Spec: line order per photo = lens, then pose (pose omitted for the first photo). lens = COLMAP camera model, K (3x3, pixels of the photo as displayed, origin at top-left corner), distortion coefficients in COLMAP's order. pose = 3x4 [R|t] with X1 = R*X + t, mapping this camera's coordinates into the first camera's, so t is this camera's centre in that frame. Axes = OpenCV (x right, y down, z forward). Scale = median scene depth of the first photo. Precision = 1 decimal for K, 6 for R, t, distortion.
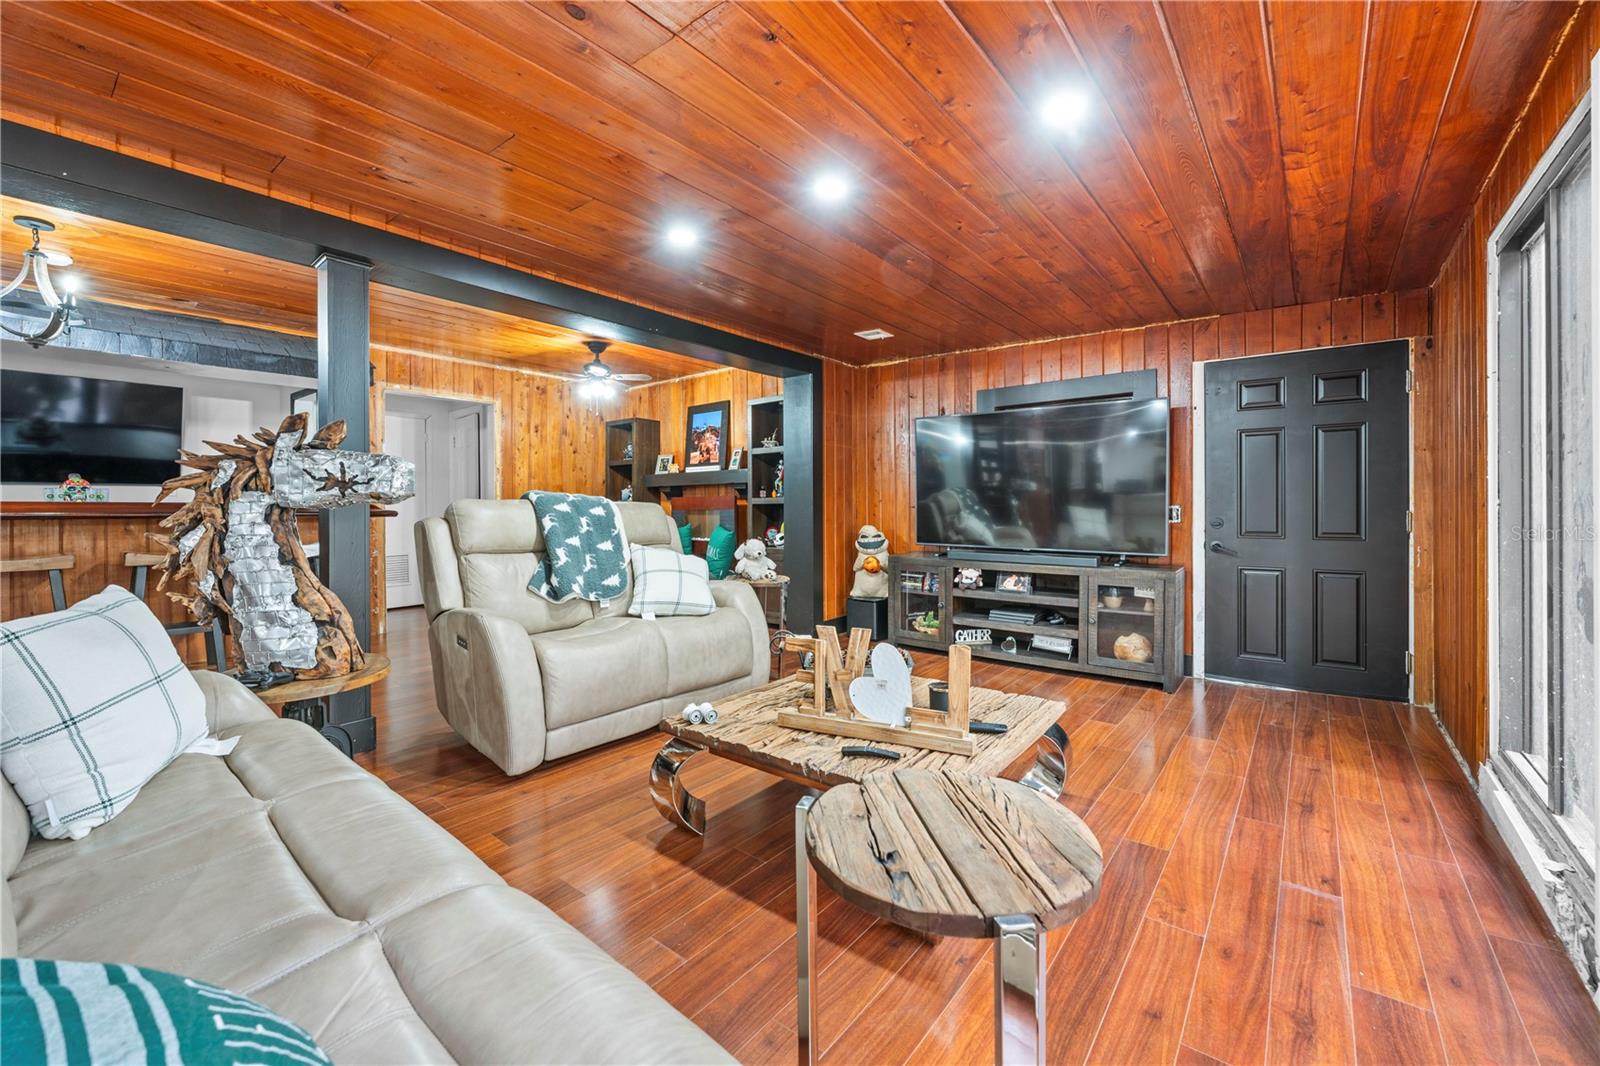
lens RADIAL K [[641.0, 0, 806.5], [0, 641.0, 509.8], [0, 0, 1]] dist [-0.003202, -0.000878]
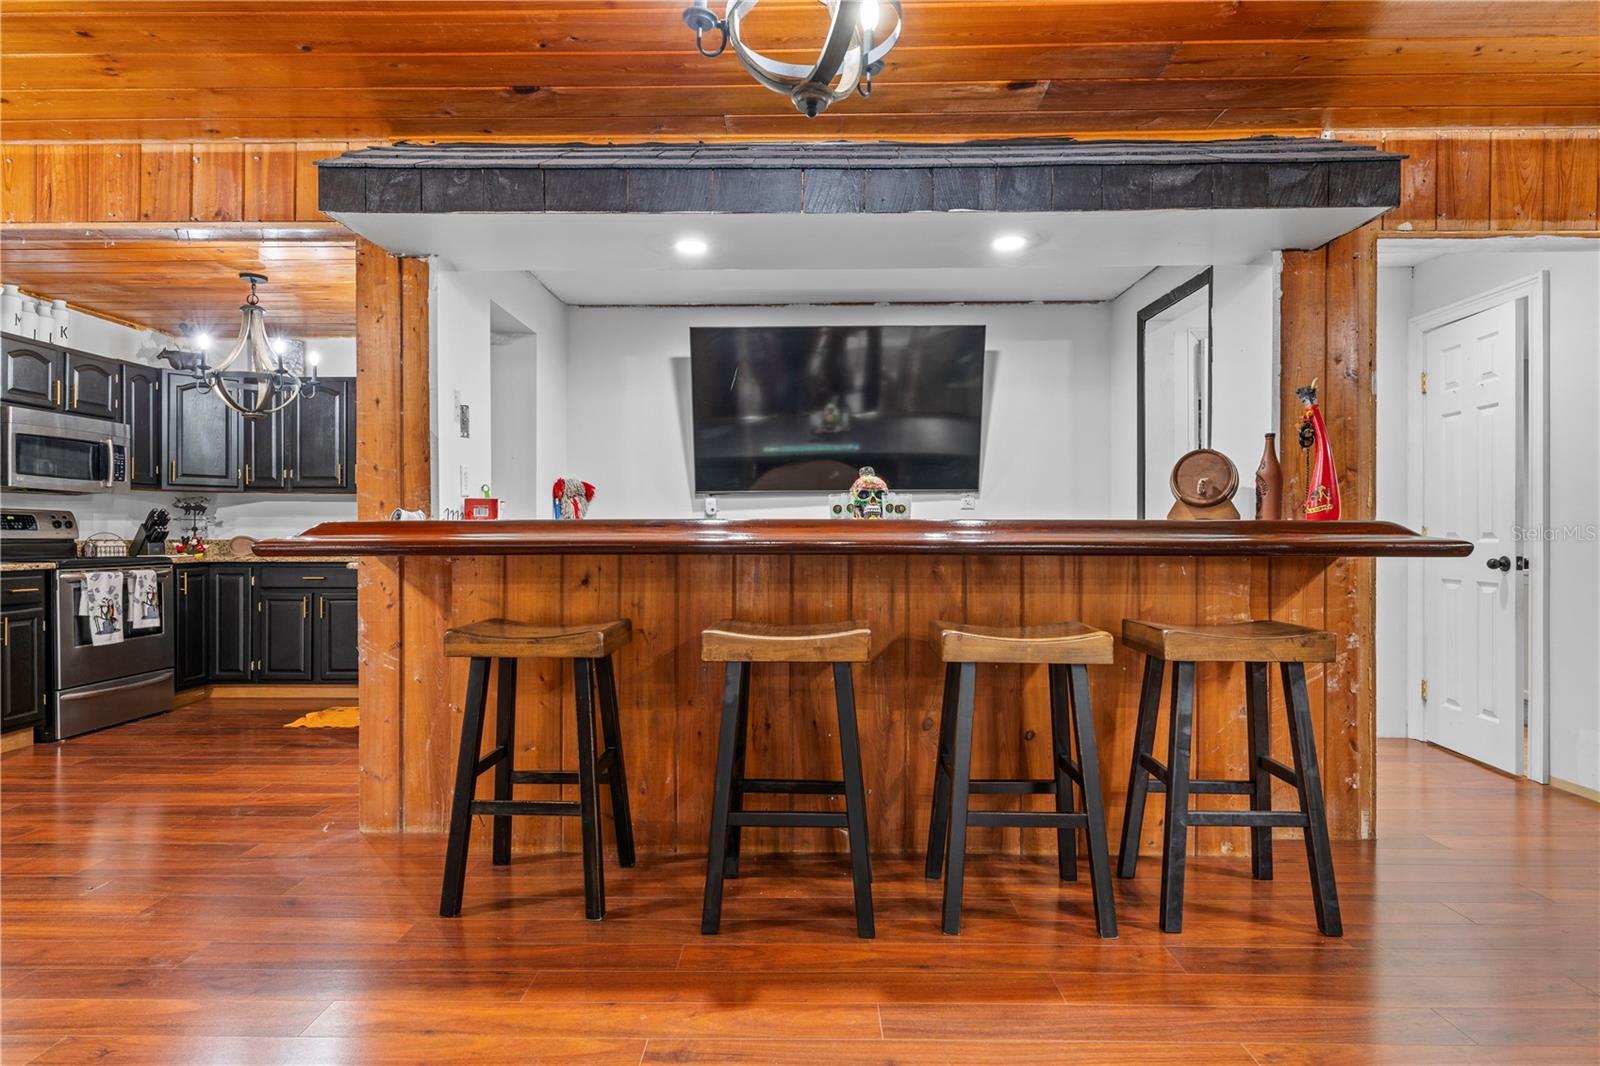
lens RADIAL K [[829.3, 0, 800.9], [0, 829.3, 532.6], [0, 0, 1]] dist [0.000152, 0.000006]
pose [[0.610813, 0.003592, -0.791767, -0.492481], [-0.002288, 0.999994, 0.002771, -0.002714], [0.791772, 0.000119, 0.610817, 0.414432]]
